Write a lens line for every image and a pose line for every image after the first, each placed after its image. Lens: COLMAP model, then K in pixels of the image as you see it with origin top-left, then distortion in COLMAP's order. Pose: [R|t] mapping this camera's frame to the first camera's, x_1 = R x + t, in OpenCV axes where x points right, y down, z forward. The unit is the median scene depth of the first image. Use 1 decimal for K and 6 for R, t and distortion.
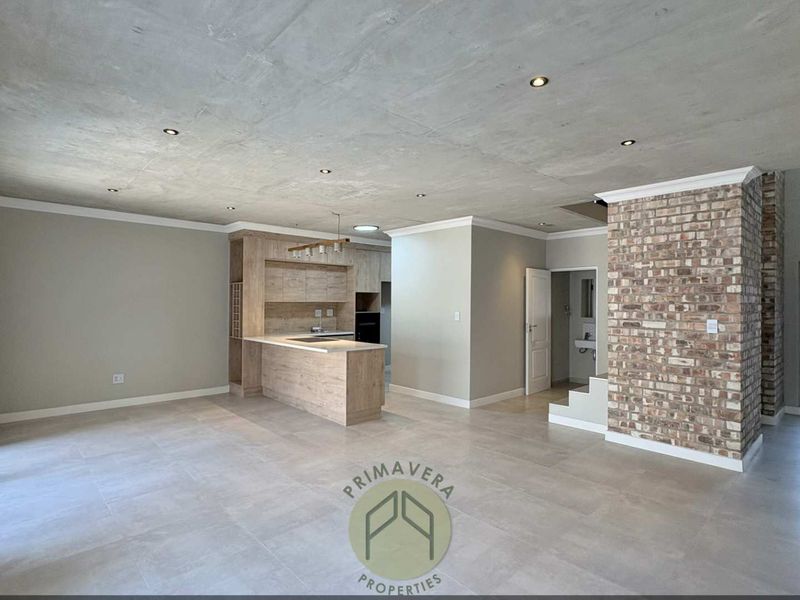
lens RADIAL K [[425.4, 0, 400.6], [0, 425.4, 299.7], [0, 0, 1]] dist [0.001437, 0.000186]
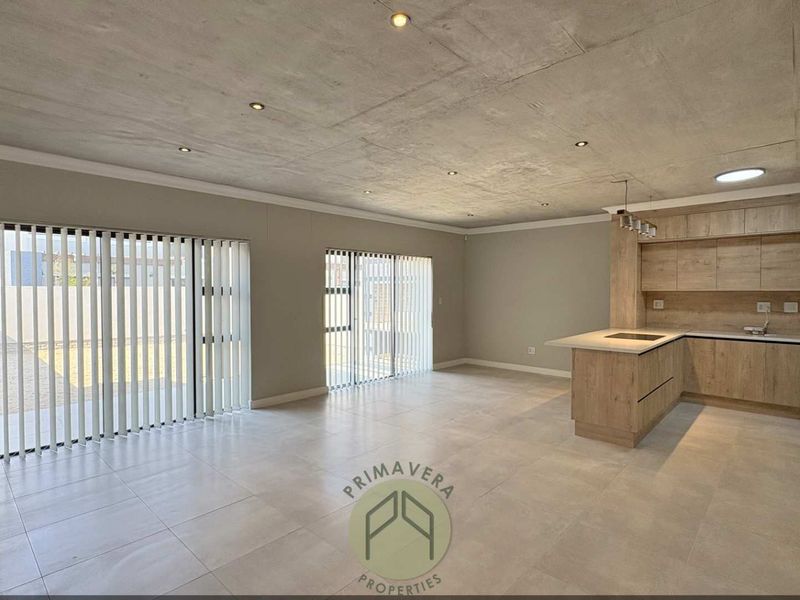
lens RADIAL K [[425.4, 0, 400.6], [0, 425.4, 299.7], [0, 0, 1]] dist [0.001437, 0.000186]
pose [[0.073474, 0.014793, -0.997187, 0.802880], [0.006163, 0.999864, 0.015287, 0.010416], [0.997278, -0.007269, 0.073373, 0.673603]]
